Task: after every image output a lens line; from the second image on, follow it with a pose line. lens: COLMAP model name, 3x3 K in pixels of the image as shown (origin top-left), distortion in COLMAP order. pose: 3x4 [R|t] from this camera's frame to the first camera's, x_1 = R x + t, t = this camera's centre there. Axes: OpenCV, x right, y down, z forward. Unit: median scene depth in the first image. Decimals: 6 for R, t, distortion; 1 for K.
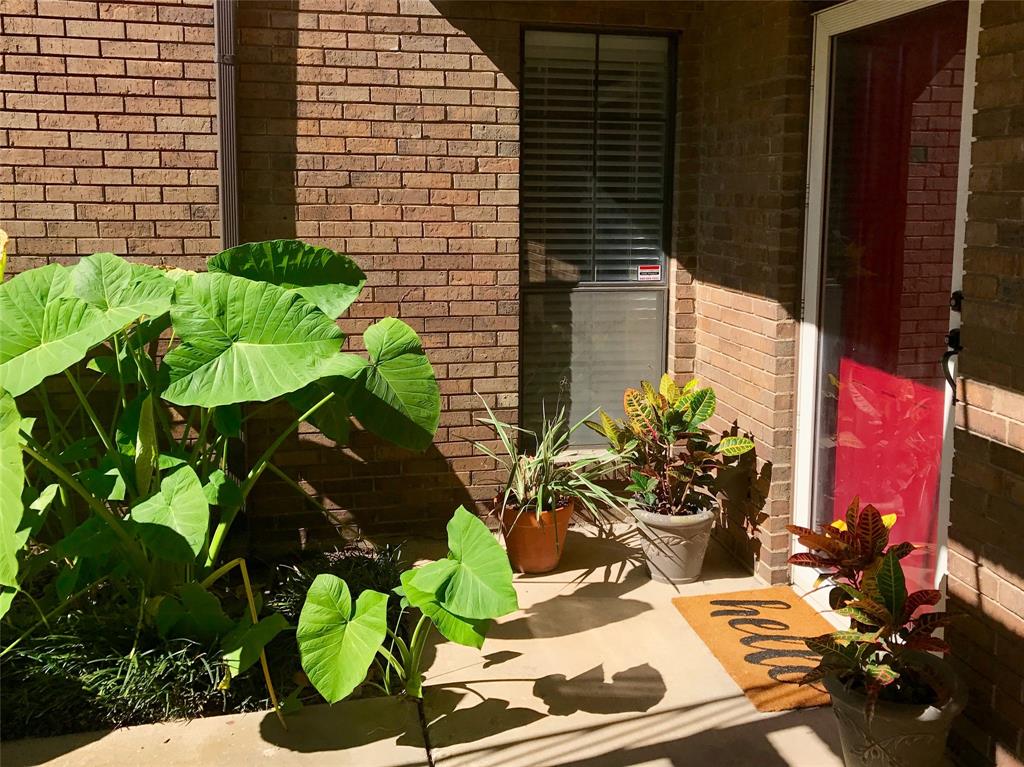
lens RADIAL K [[961.5, 0, 513.3], [0, 961.5, 347.5], [0, 0, 1]] dist [0.041335, -0.003865]
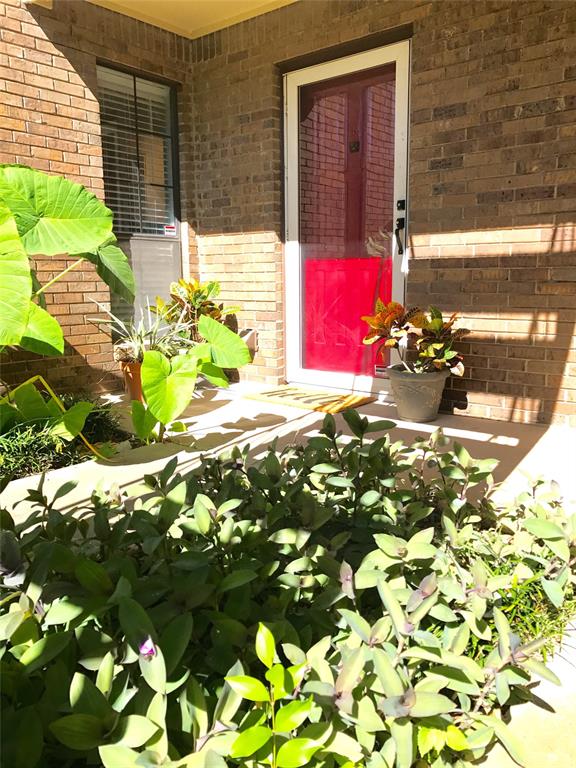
lens RADIAL K [[641.4, 0, 288.0], [0, 641.4, 384.0], [0, 0, 1]] dist [0.035888, -0.001306]
pose [[0.799452, -0.110196, 0.590536, -0.426832], [0.100947, 0.993696, 0.048768, 0.169737], [-0.592187, 0.020625, 0.805536, -0.013817]]
